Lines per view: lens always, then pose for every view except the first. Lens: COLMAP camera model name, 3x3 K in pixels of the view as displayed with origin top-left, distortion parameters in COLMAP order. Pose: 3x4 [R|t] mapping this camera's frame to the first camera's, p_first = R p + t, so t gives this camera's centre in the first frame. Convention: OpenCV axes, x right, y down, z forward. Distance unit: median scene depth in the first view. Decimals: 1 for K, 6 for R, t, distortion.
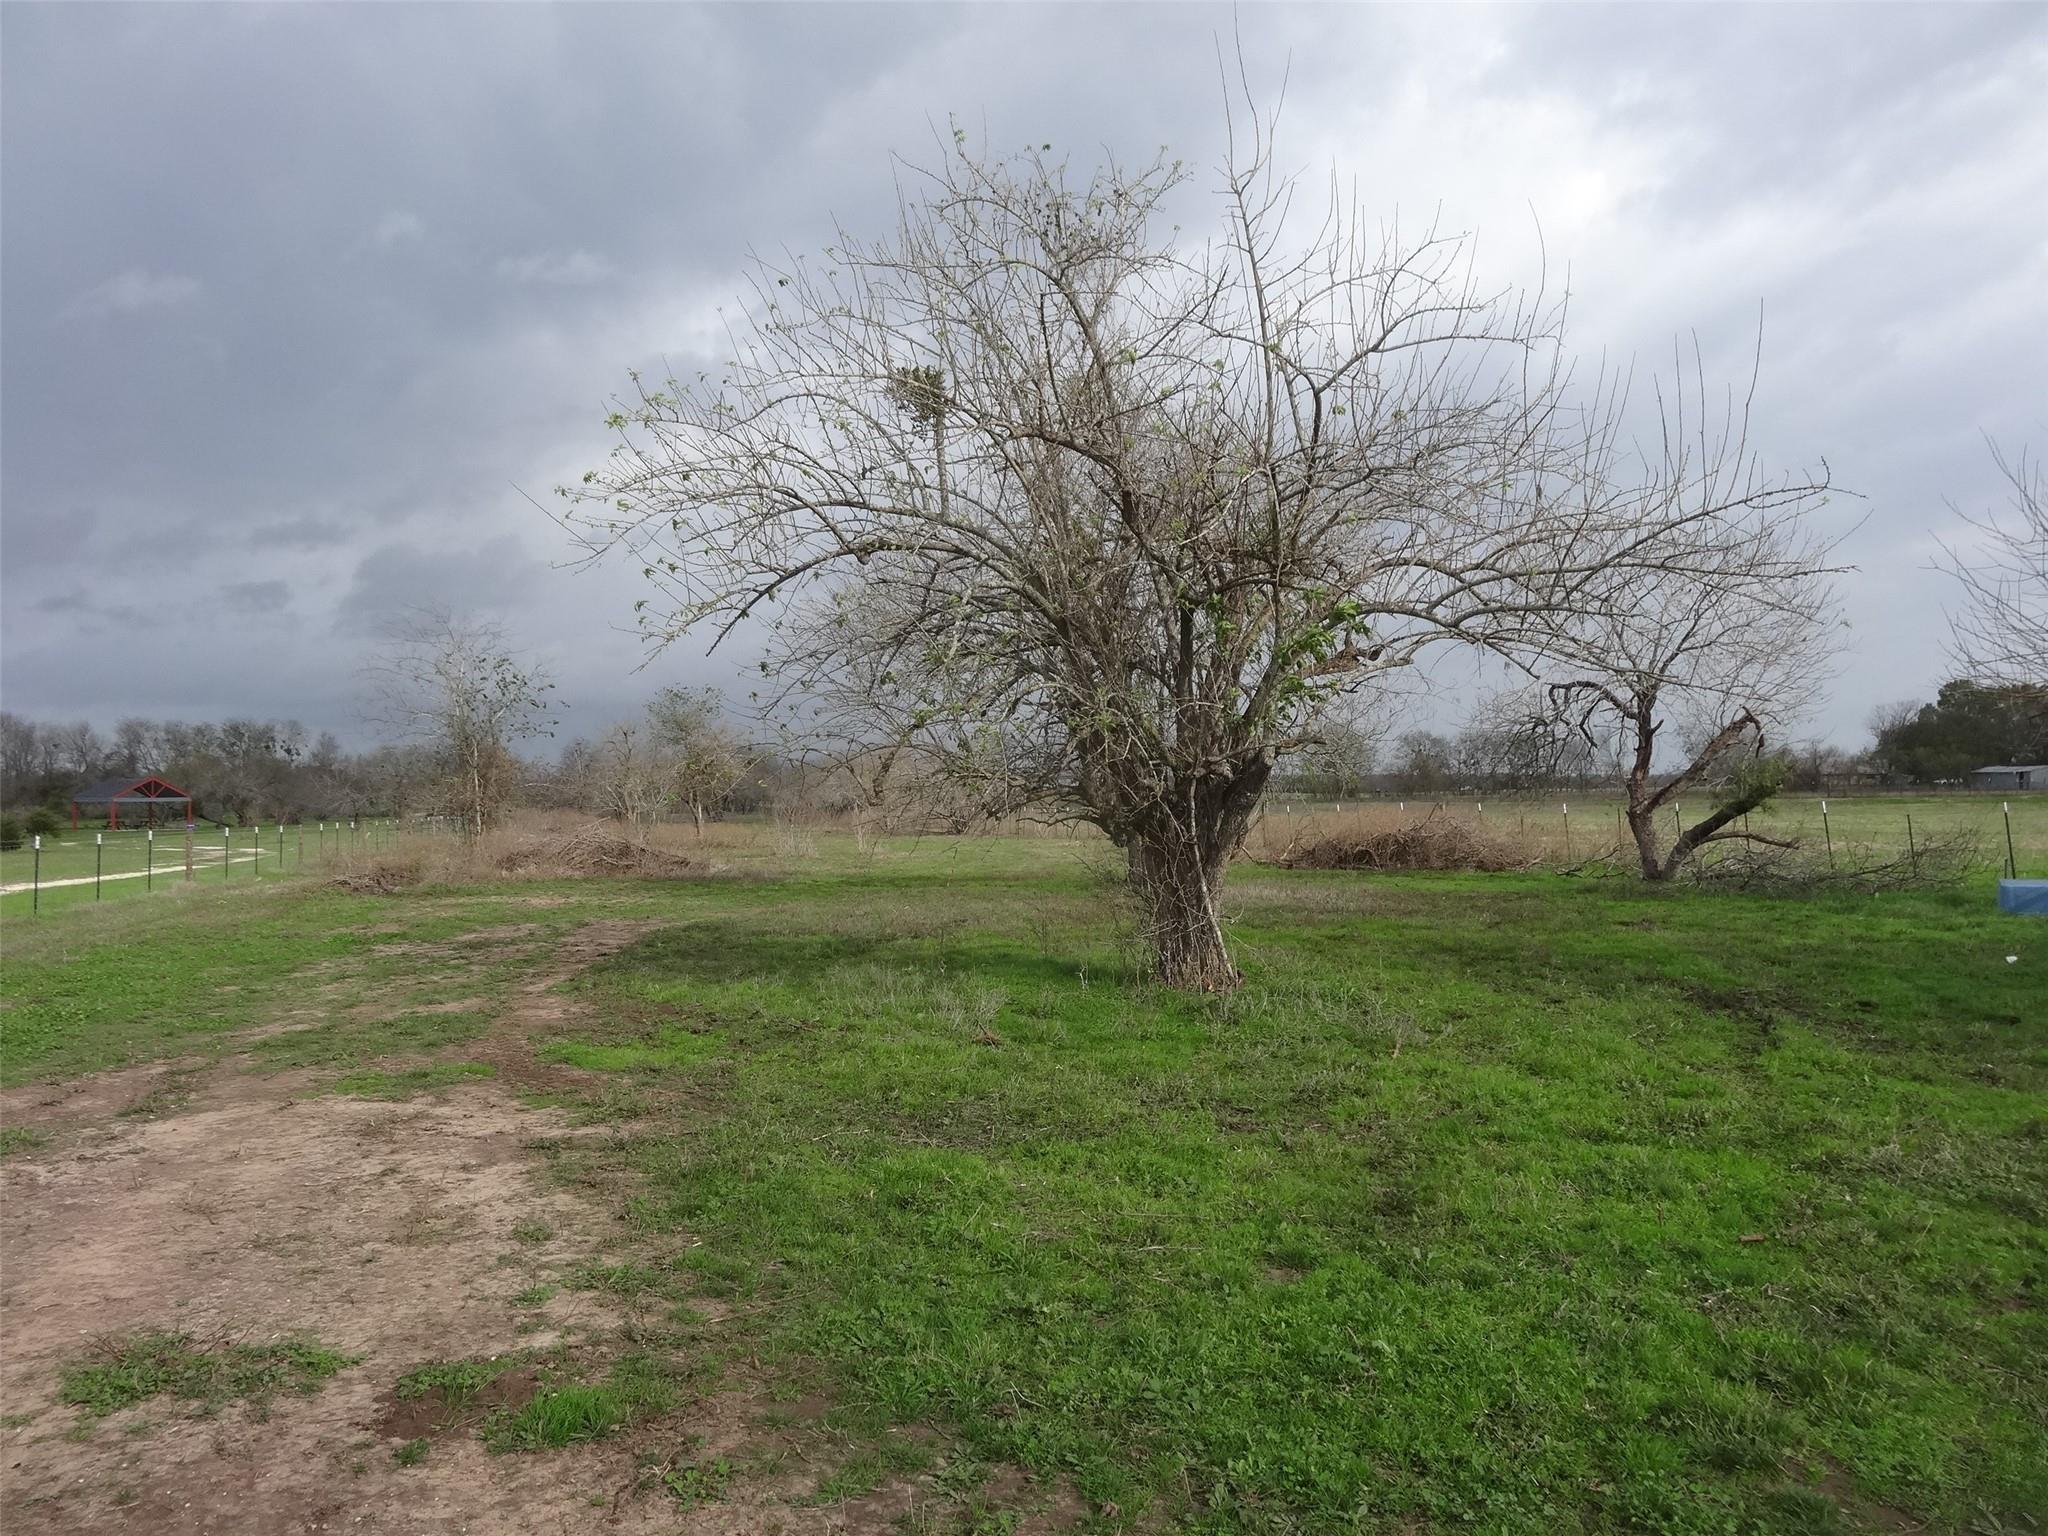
lens RADIAL K [[1531.9, 0, 1027.2], [0, 1531.9, 762.5], [0, 0, 1]] dist [-0.001923, -0.000718]
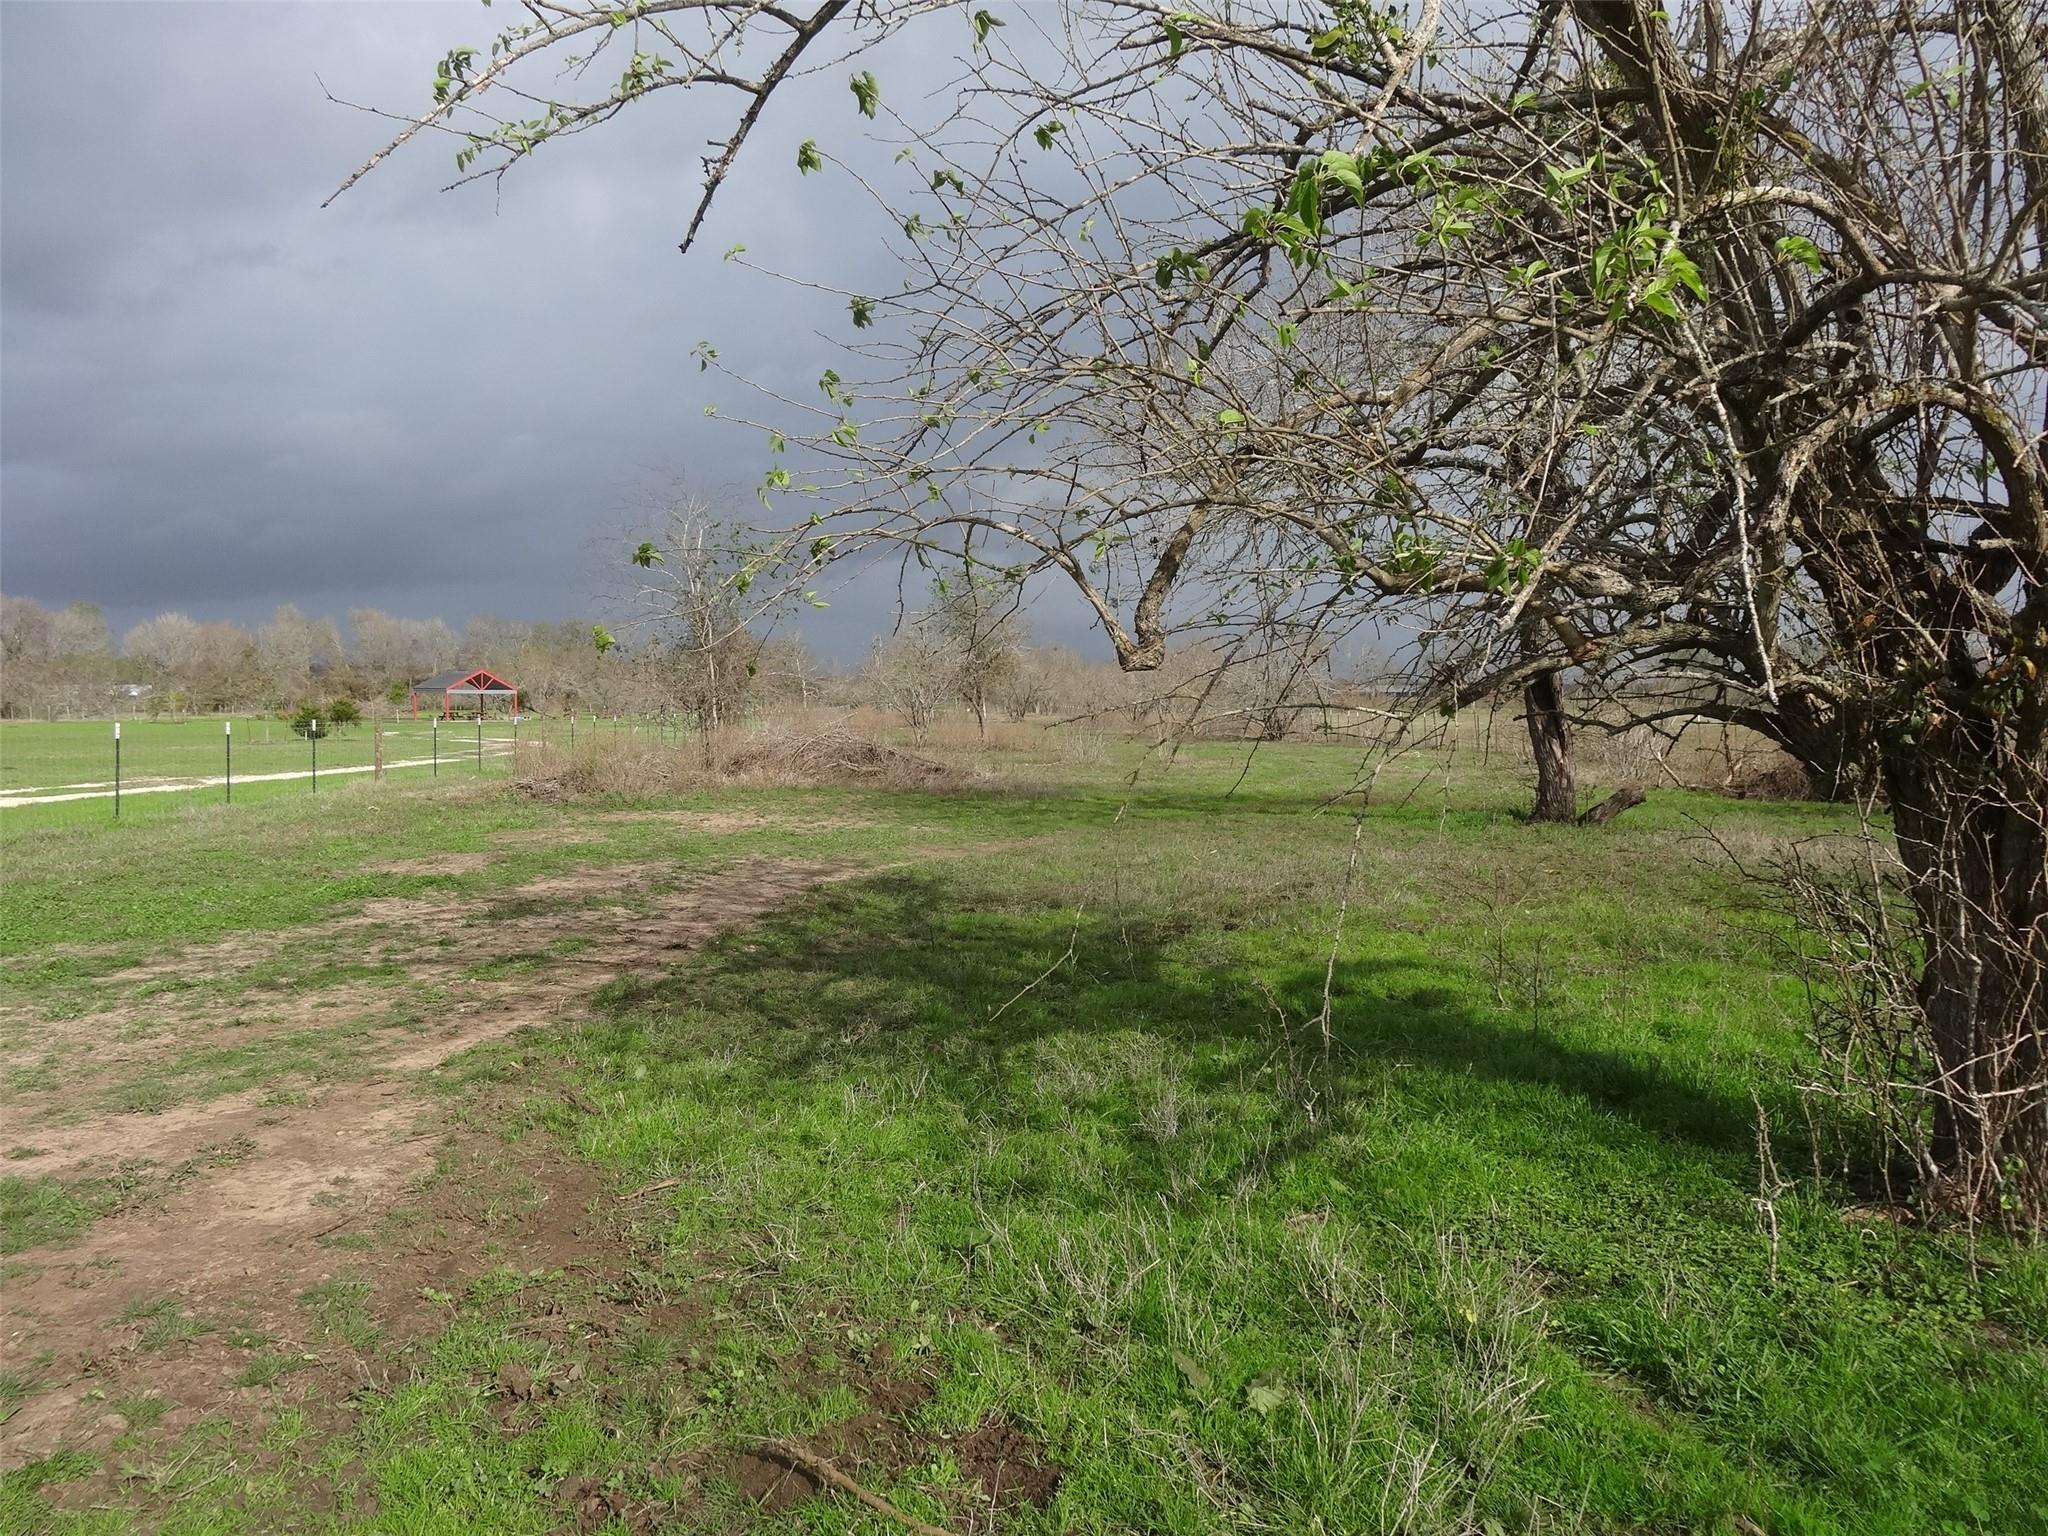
lens RADIAL K [[1531.9, 0, 1034.7], [0, 1531.9, 774.5], [0, 0, 1]] dist [-0.001923, -0.000718]
pose [[0.980838, 0.023552, -0.193396, -0.053593], [-0.009846, 0.997390, 0.071529, 0.027641], [0.194576, -0.068254, 0.978510, 0.653984]]
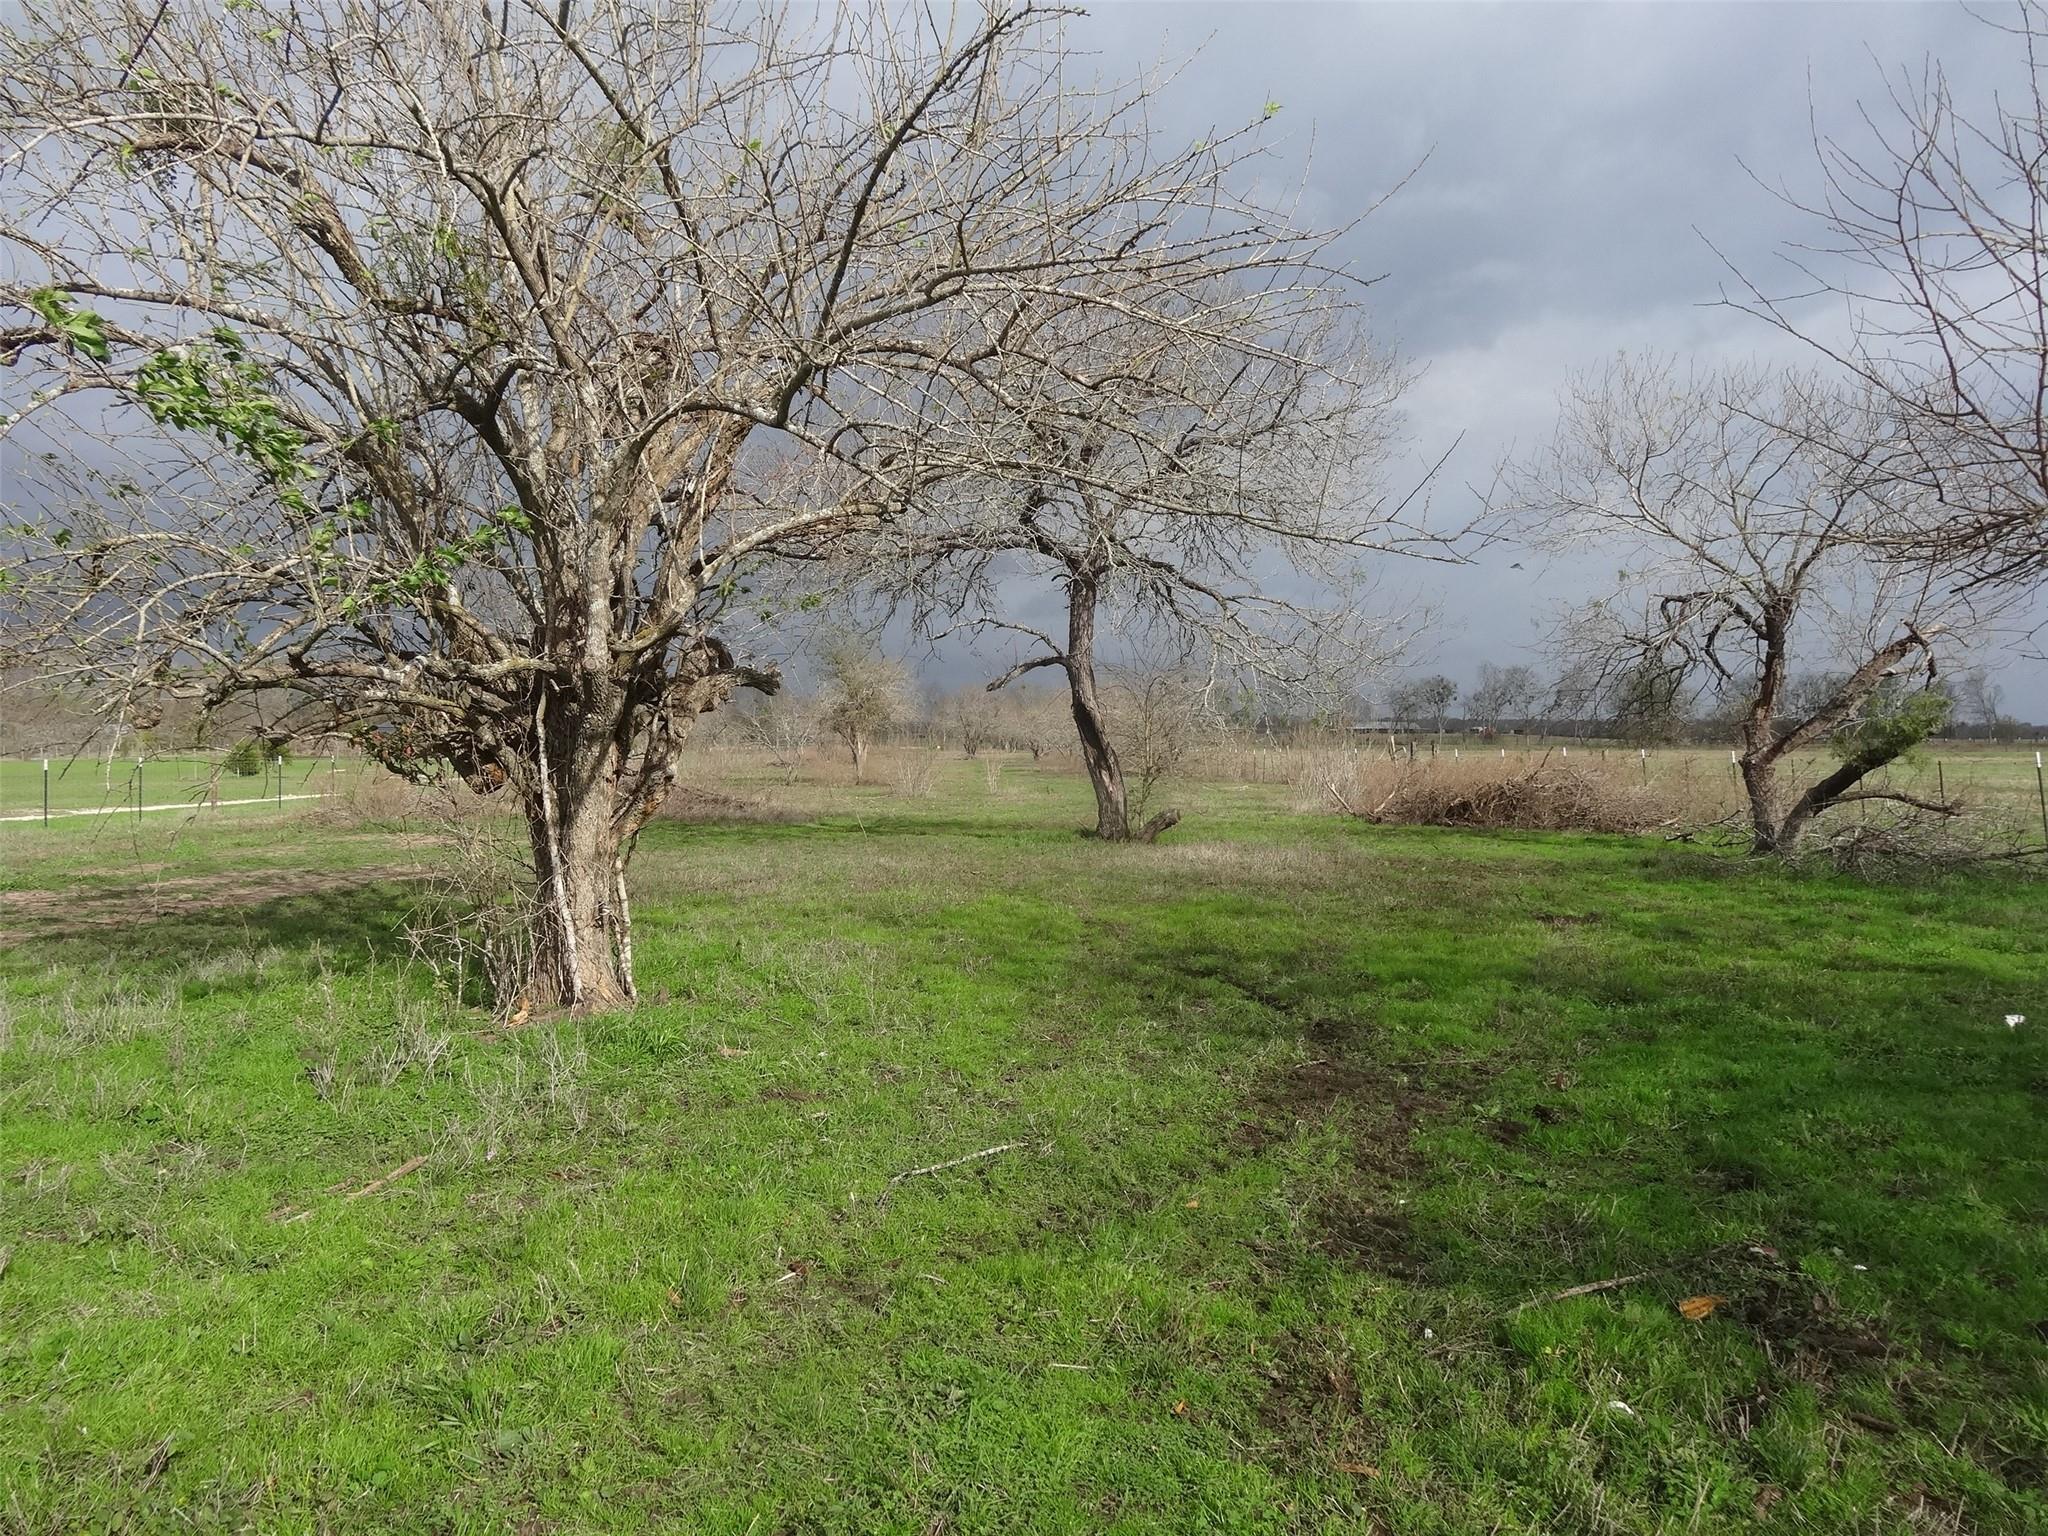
lens RADIAL K [[1531.9, 0, 1028.0], [0, 1531.9, 769.3], [0, 0, 1]] dist [-0.001923, -0.000718]
pose [[0.980062, 0.017117, -0.197954, 0.442557], [-0.008588, 0.999001, 0.043863, 0.013143], [0.198507, -0.041289, 0.979230, 0.411581]]
